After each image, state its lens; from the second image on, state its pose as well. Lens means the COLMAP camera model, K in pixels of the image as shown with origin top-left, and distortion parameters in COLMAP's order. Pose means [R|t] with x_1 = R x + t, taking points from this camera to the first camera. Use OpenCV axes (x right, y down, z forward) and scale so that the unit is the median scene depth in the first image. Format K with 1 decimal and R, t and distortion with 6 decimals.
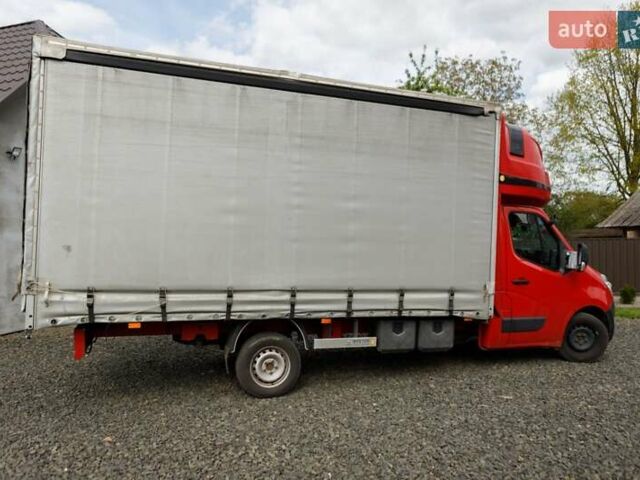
lens RADIAL K [[478.7, 0, 320.0], [0, 478.7, 240.0], [0, 0, 1]] dist [-0.006753, 0.001210]
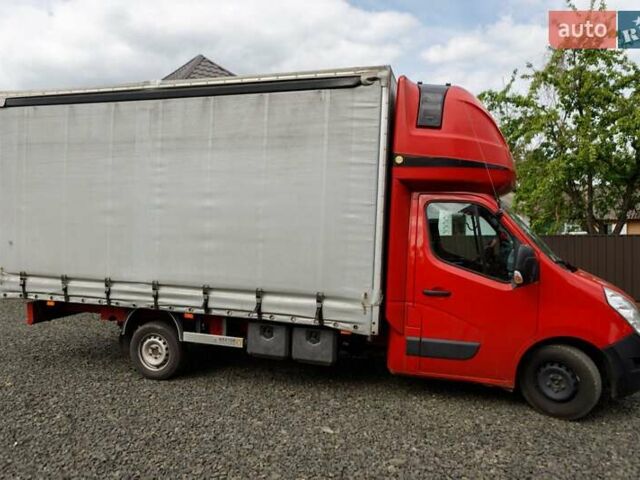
lens RADIAL K [[441.4, 0, 320.0], [0, 441.4, 240.0], [0, 0, 1]] dist [-0.002806, 0.003331]
pose [[0.830230, 0.008613, -0.557355, 0.772225], [0.000689, 0.999864, 0.016477, -0.010200], [0.557421, -0.014064, 0.830111, 0.366032]]
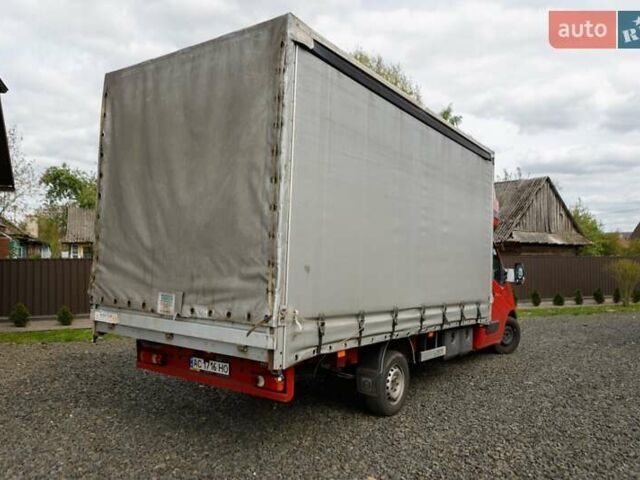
lens RADIAL K [[505.4, 0, 320.0], [0, 505.4, 240.0], [0, 0, 1]] dist [-0.014437, -0.000346]
pose [[0.808293, 0.029866, 0.588023, -0.867797], [-0.012570, 0.999360, -0.033480, -0.004159], [-0.588647, 0.019670, 0.808151, 0.214749]]
